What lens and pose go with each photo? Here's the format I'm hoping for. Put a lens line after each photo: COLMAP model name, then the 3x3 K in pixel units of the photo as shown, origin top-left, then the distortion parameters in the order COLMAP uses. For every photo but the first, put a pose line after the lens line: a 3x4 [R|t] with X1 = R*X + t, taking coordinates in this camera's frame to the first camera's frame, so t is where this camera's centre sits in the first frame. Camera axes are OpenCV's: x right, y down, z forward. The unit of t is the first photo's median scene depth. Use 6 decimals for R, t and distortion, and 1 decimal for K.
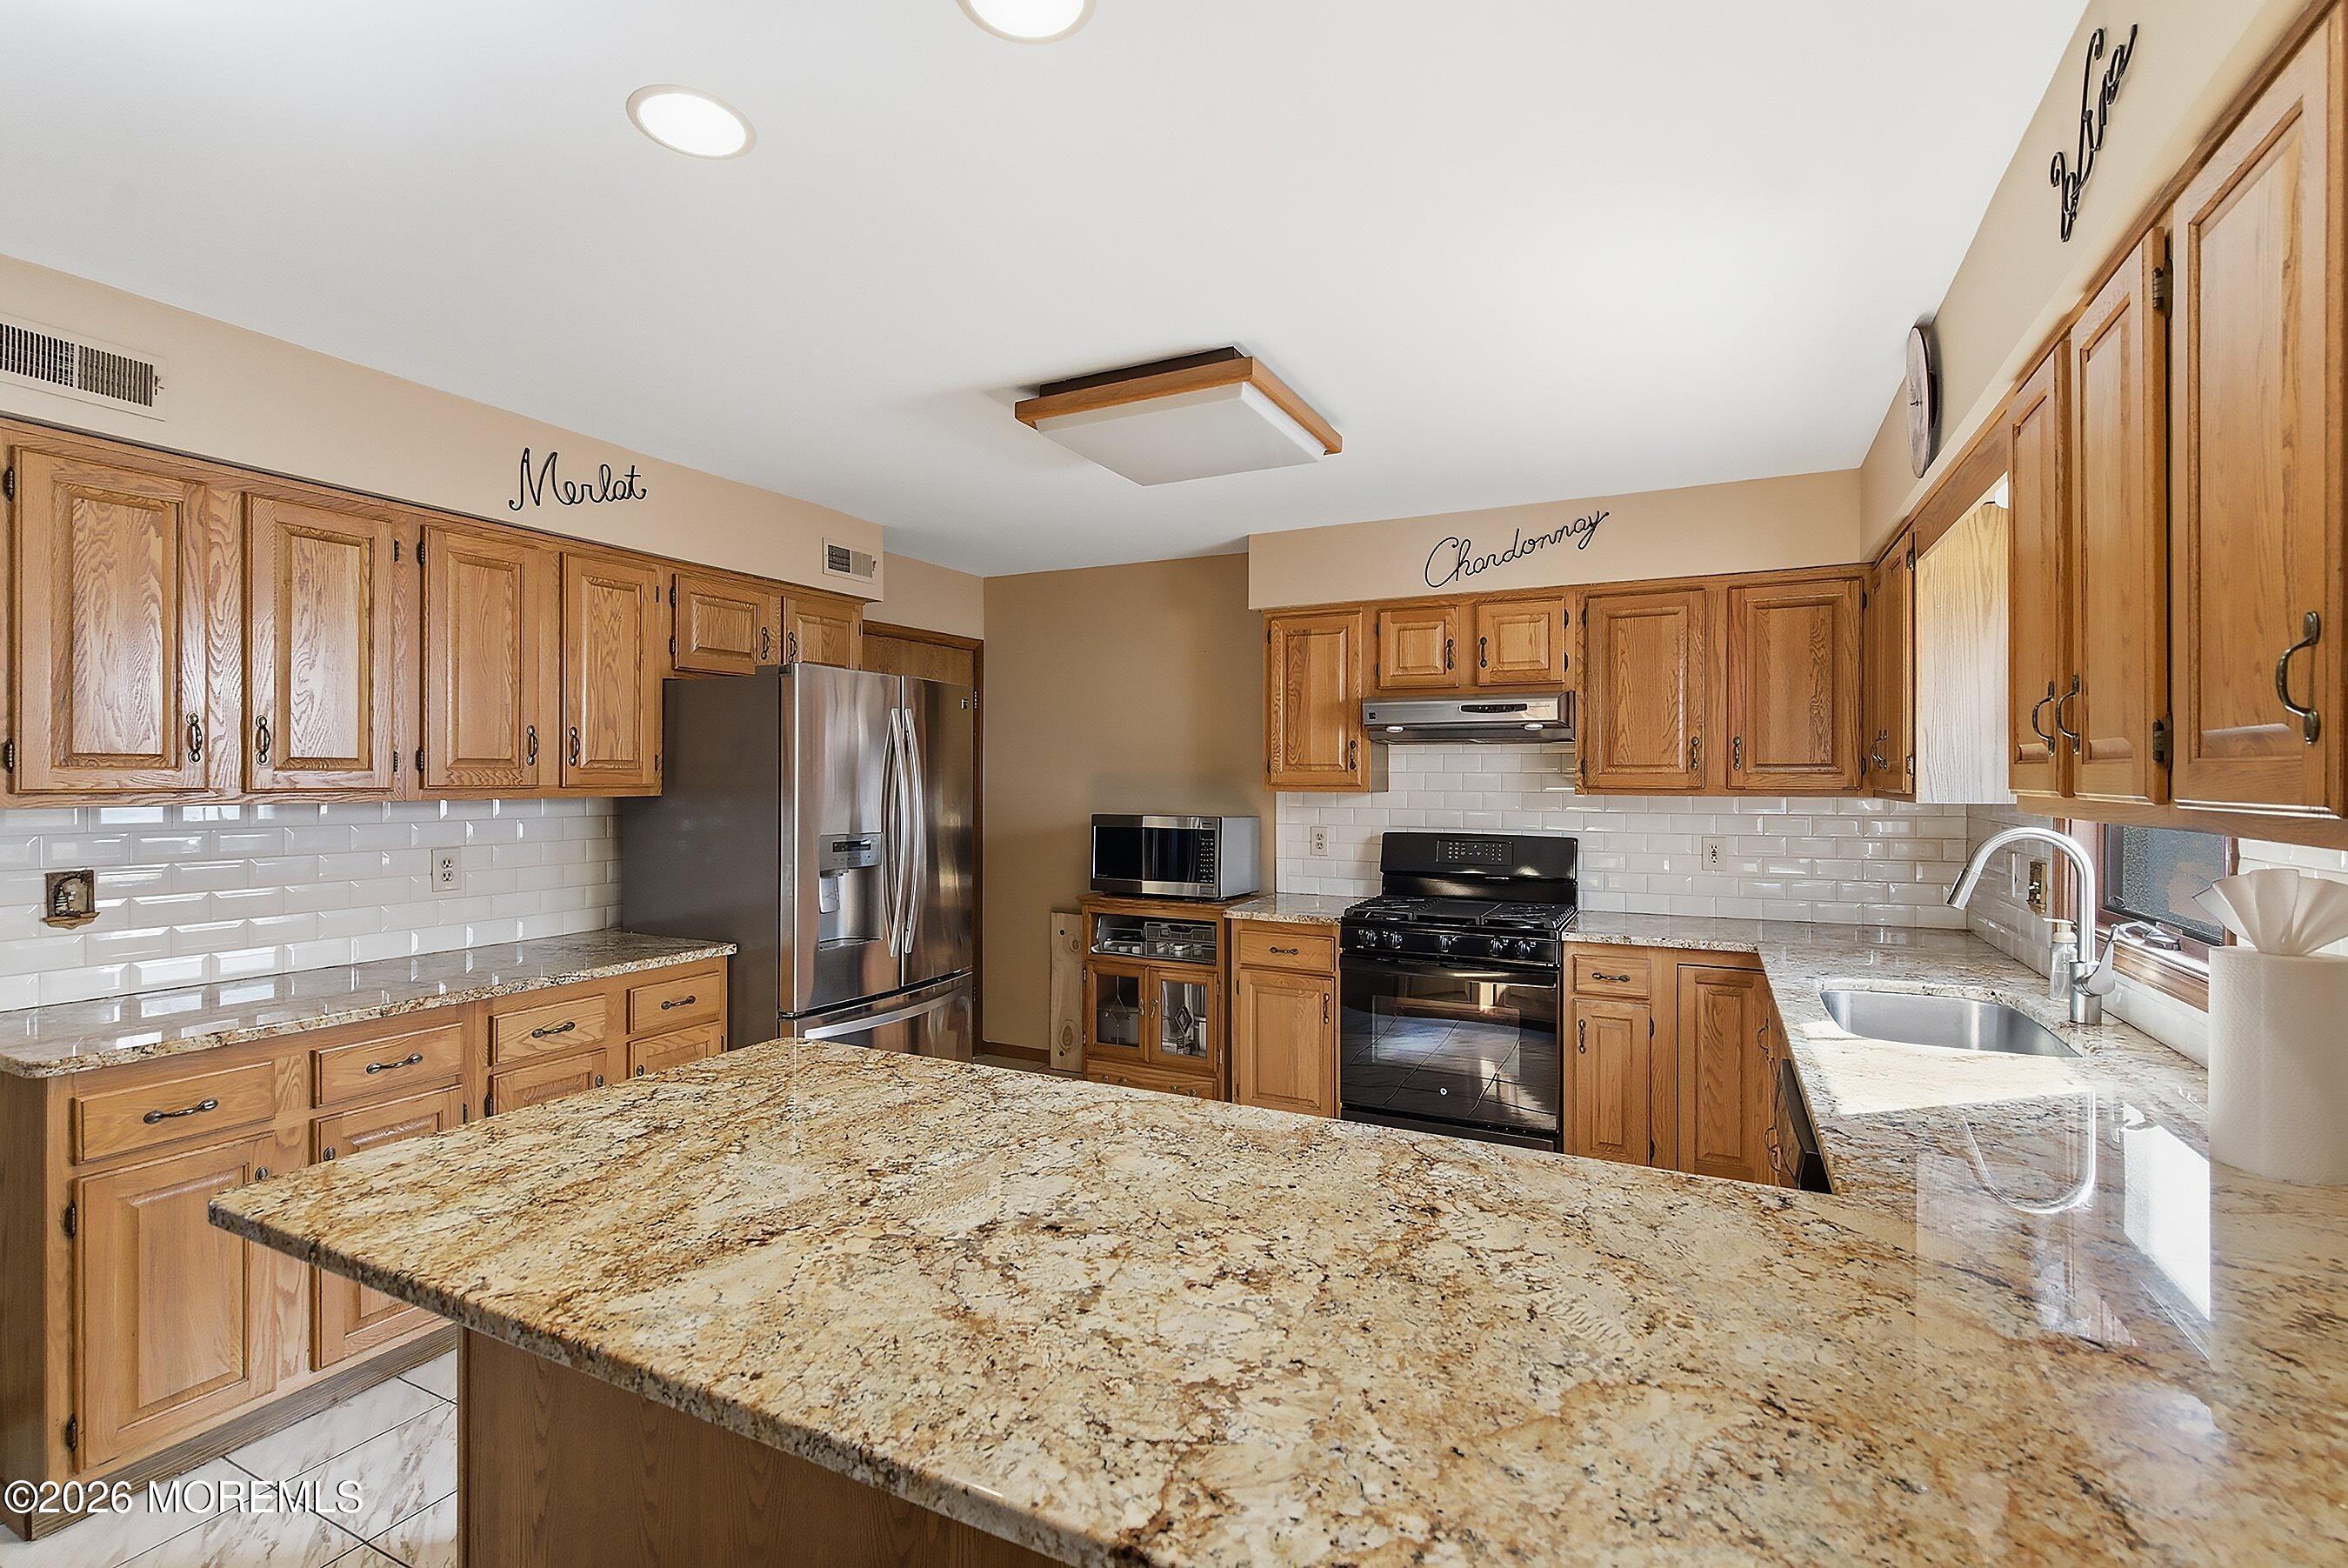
lens RADIAL K [[1071.8, 0, 1164.2], [0, 1071.8, 781.0], [0, 0, 1]] dist [0.004513, -0.003258]
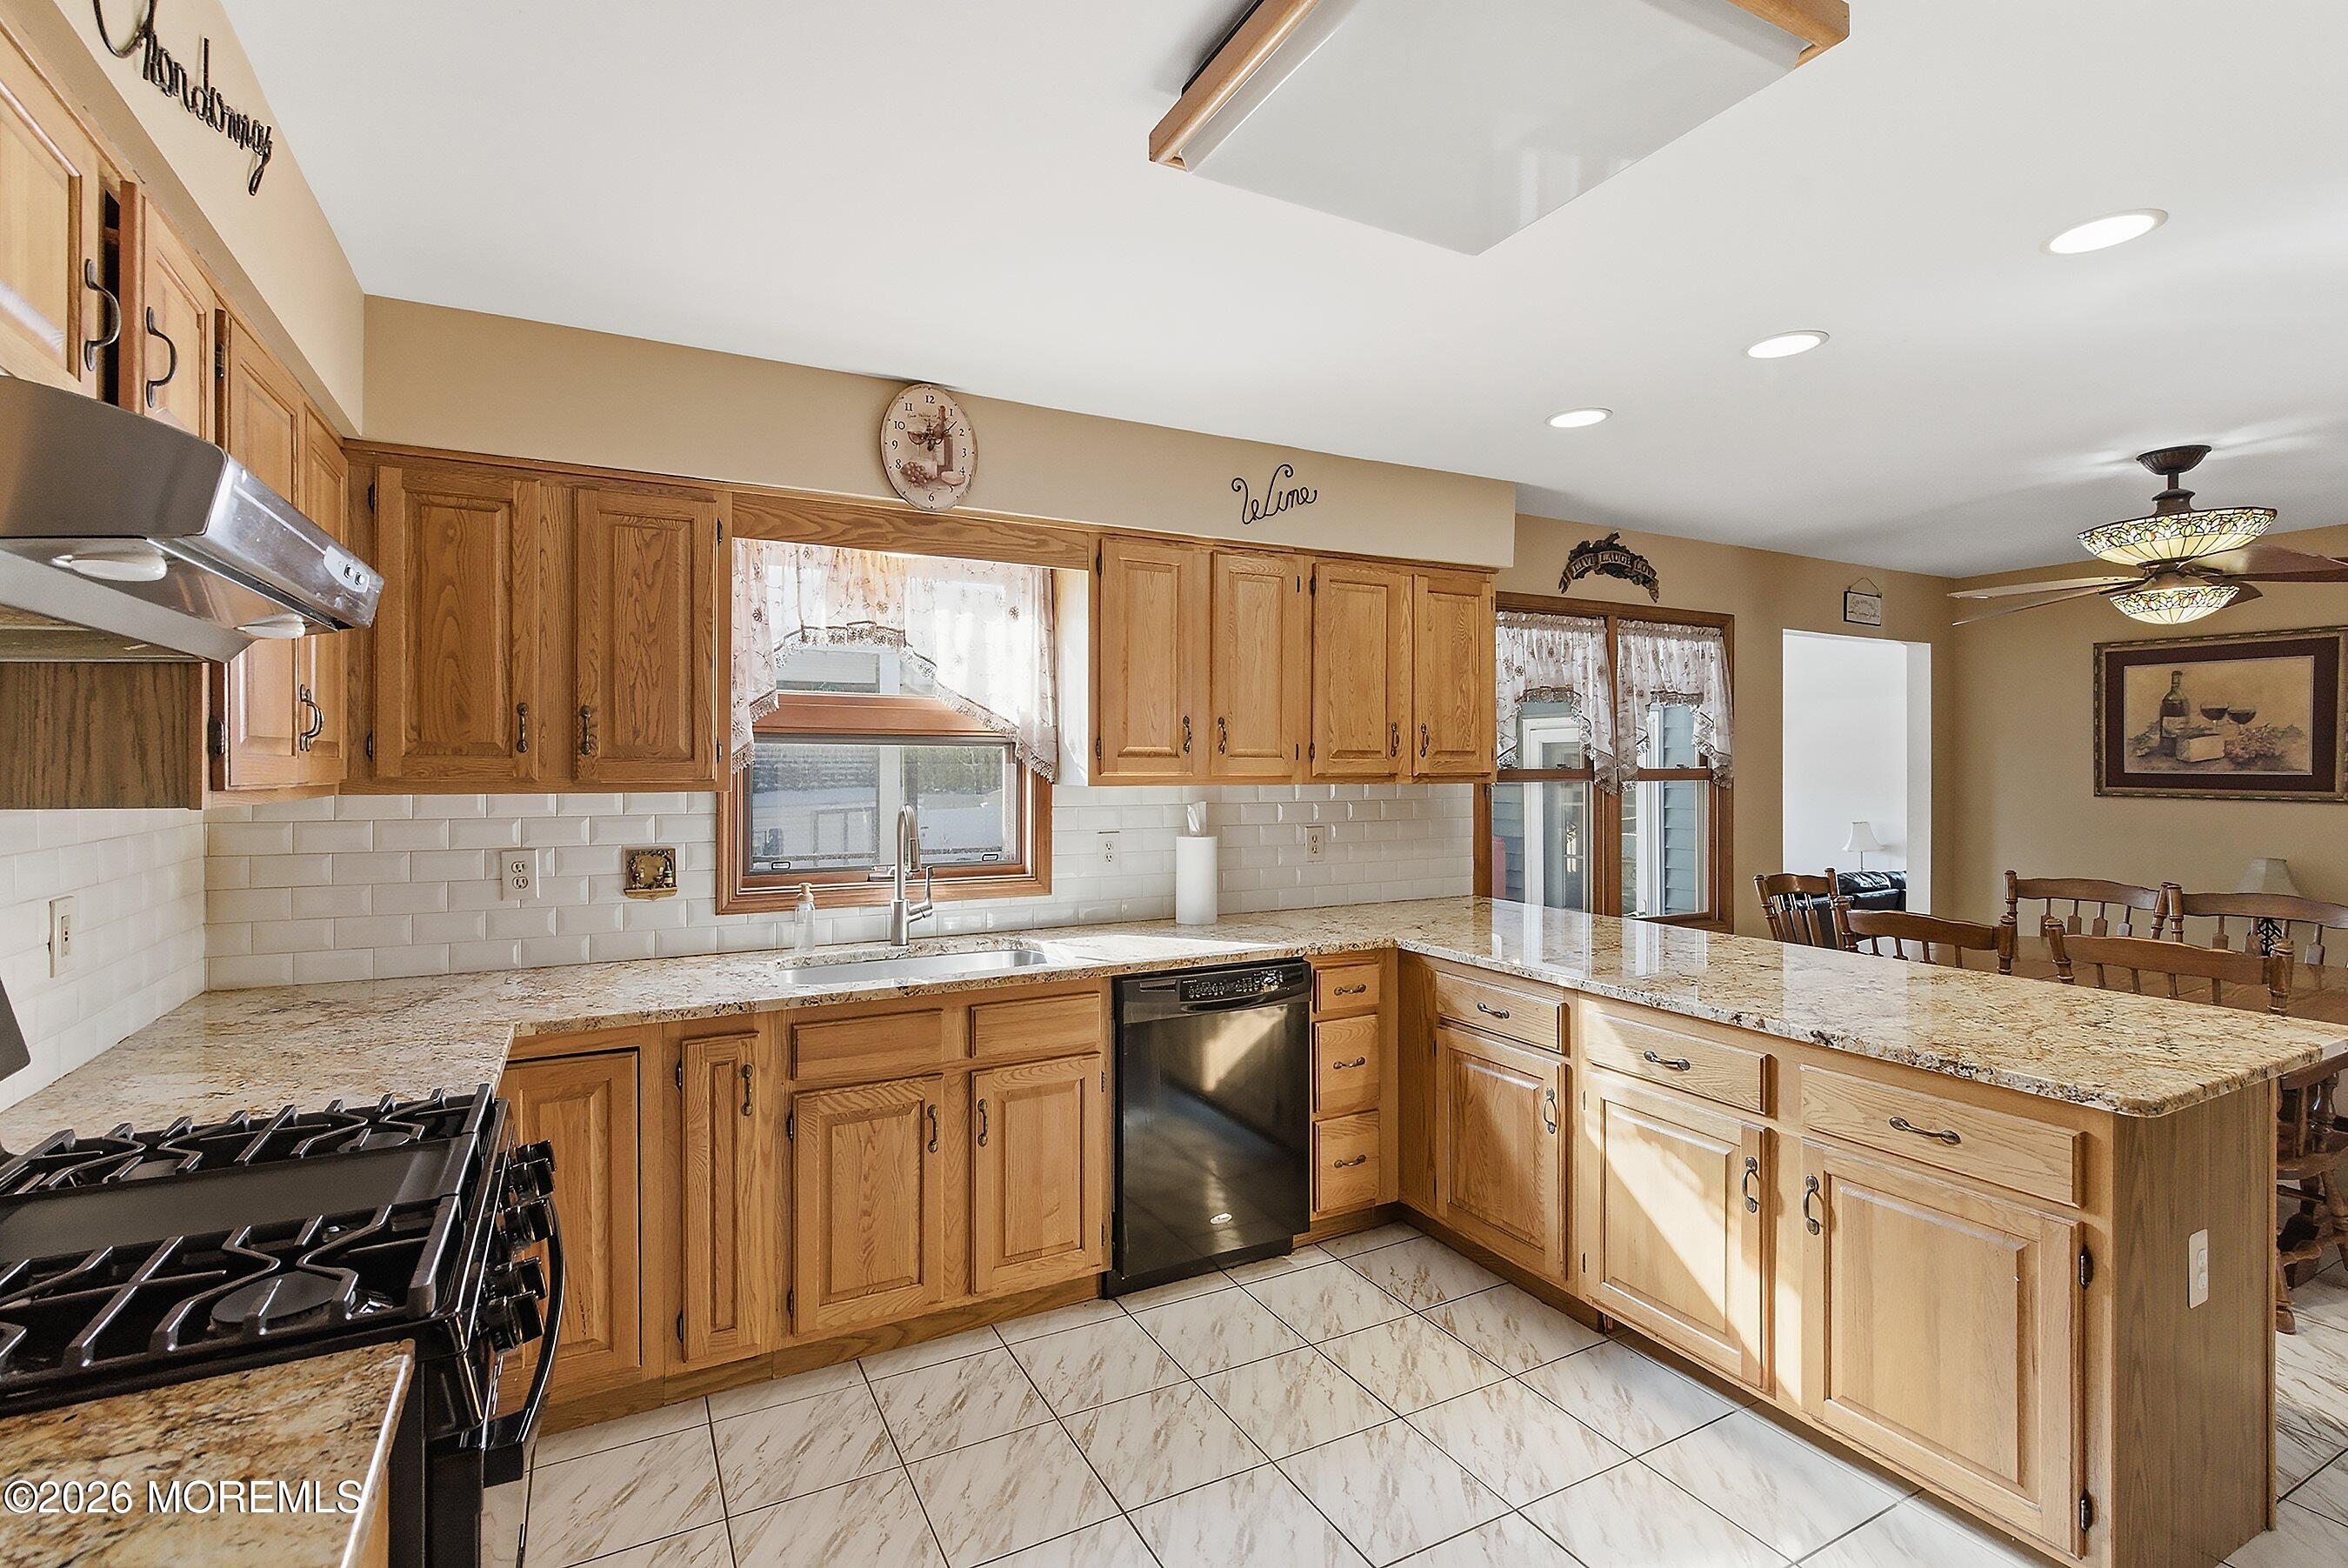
lens RADIAL K [[1071.8, 0, 1158.7], [0, 1071.8, 770.3], [0, 0, 1]] dist [0.004513, -0.003258]
pose [[-0.814949, -0.005567, 0.579506, -0.116892], [0.000551, 0.999946, 0.010381, -0.005710], [-0.579533, 0.008779, -0.814902, 1.128113]]
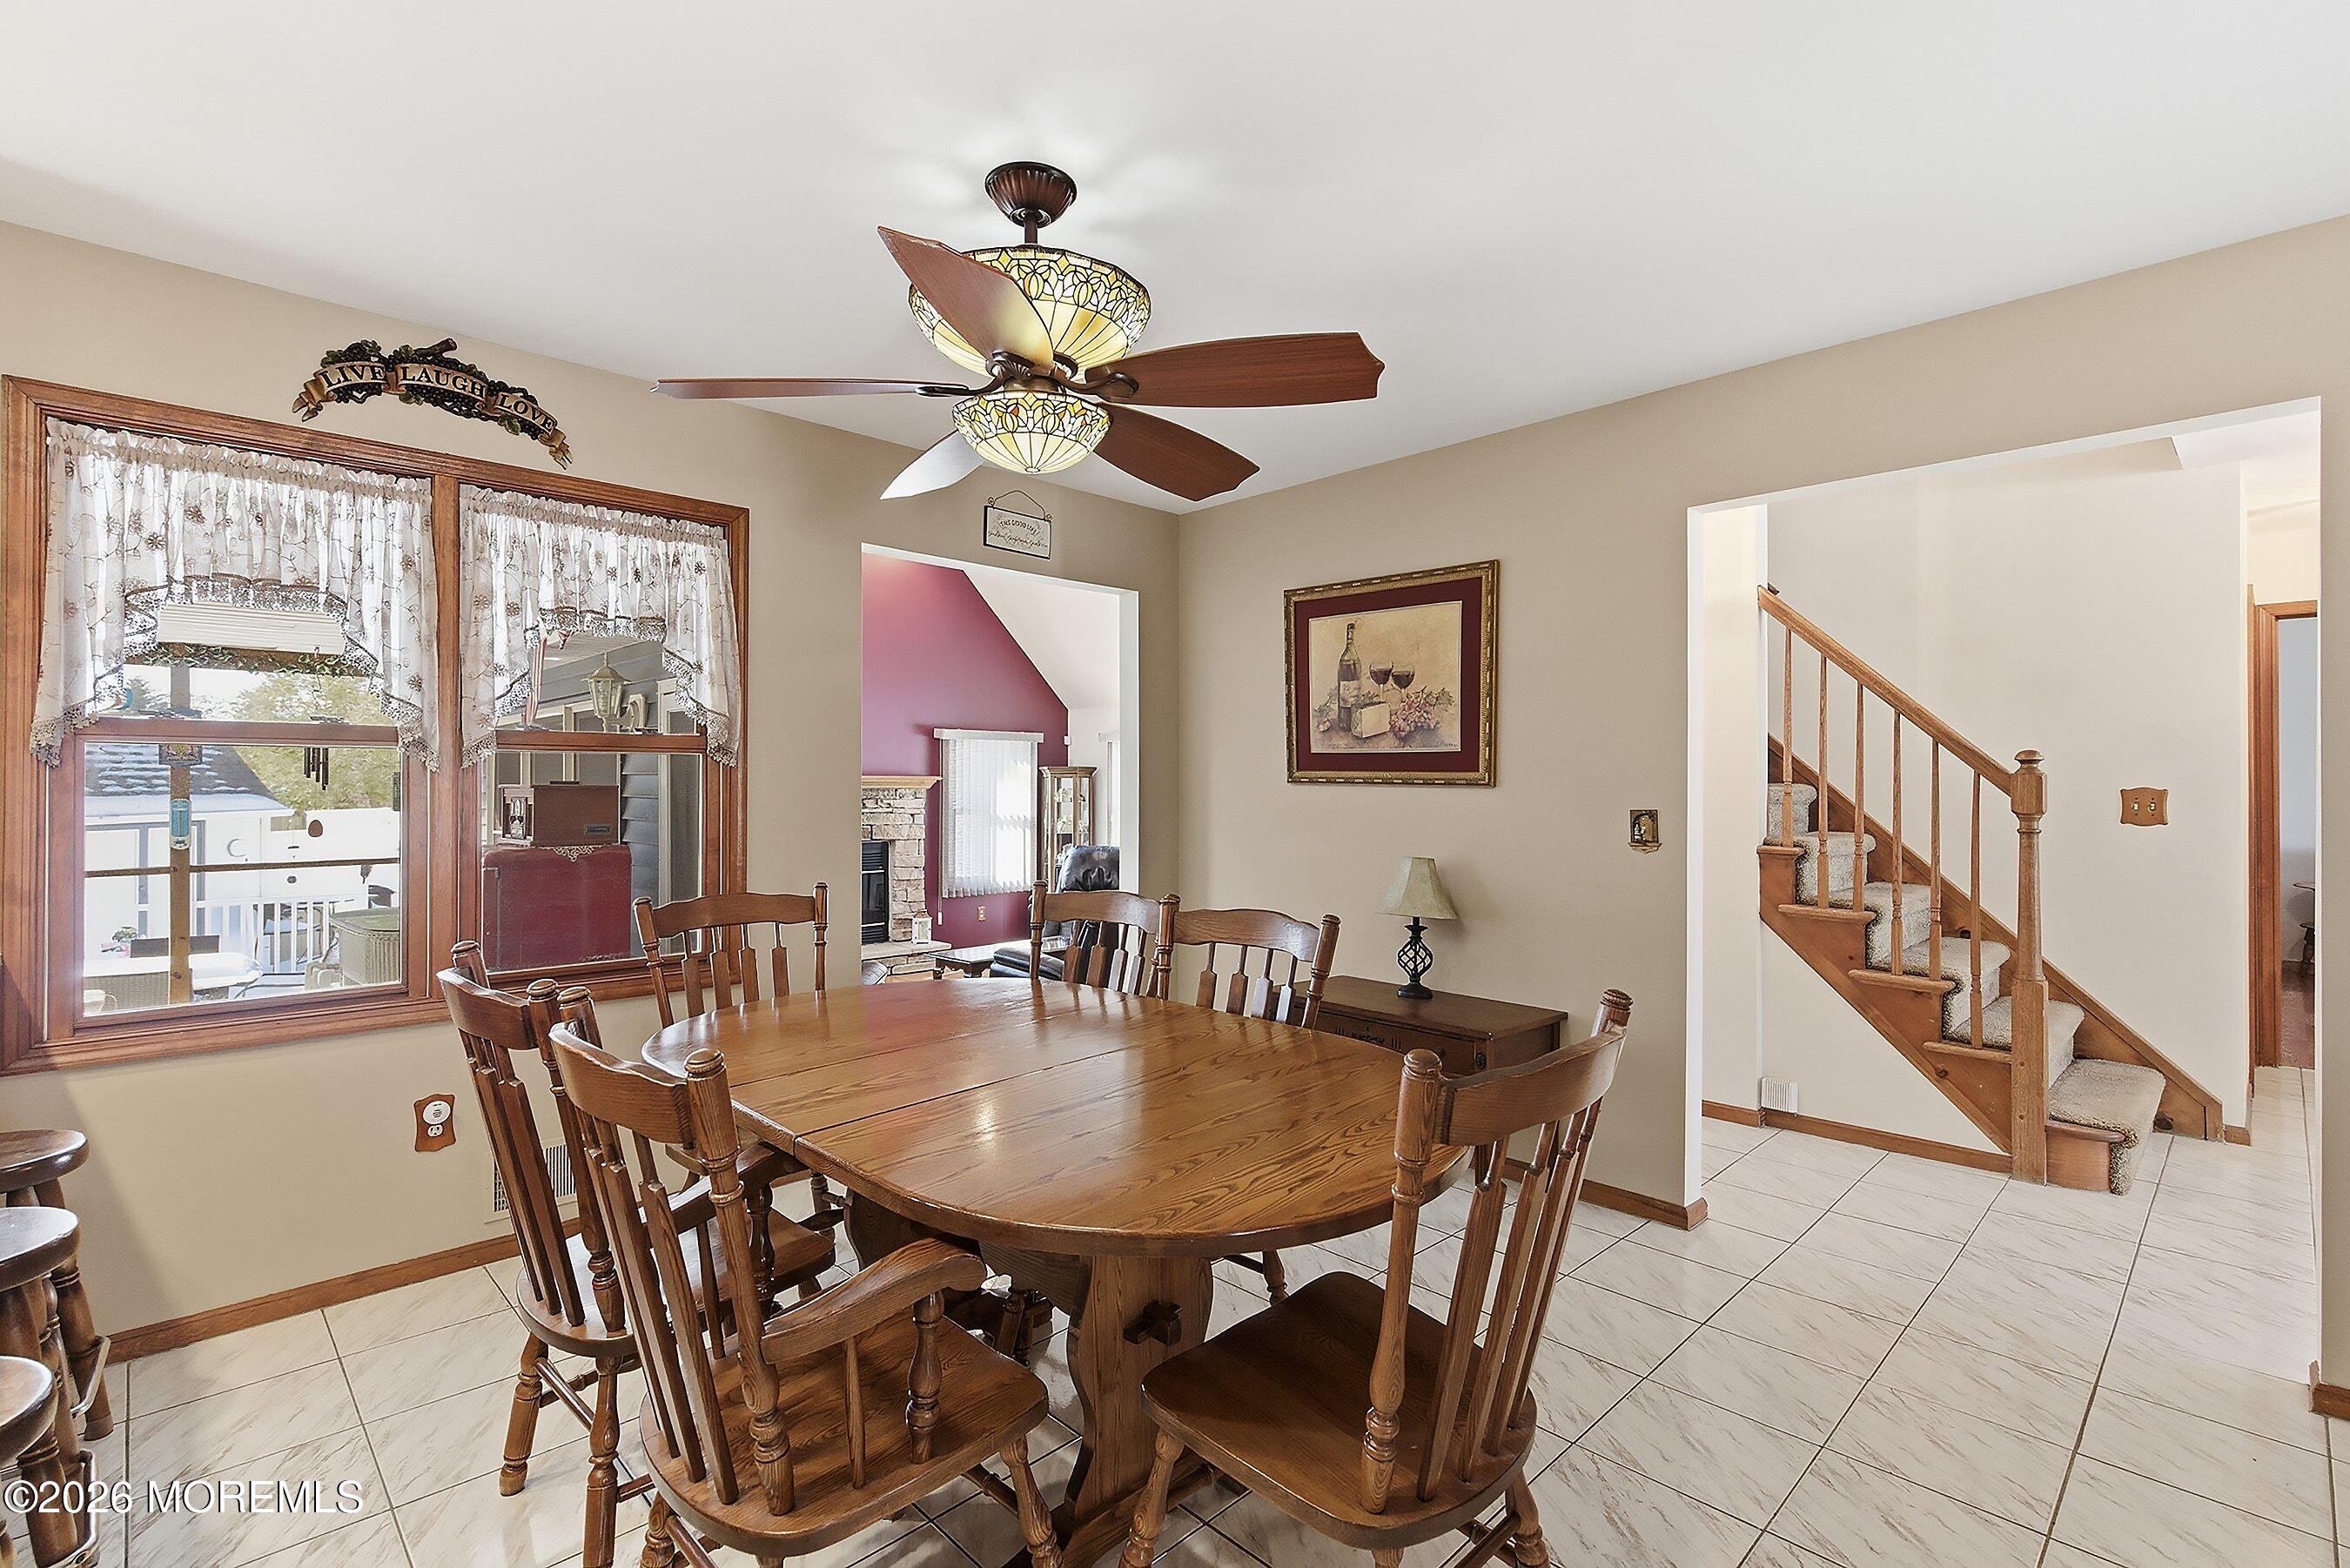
lens RADIAL K [[1072.5, 0, 1152.9], [0, 1072.5, 769.5], [0, 0, 1]] dist [0.004513, -0.003258]
pose [[-0.945784, -0.002660, 0.324784, -0.519840], [-0.004492, 0.999978, -0.004890, 0.034242], [-0.324764, -0.006084, -0.945775, 0.397576]]
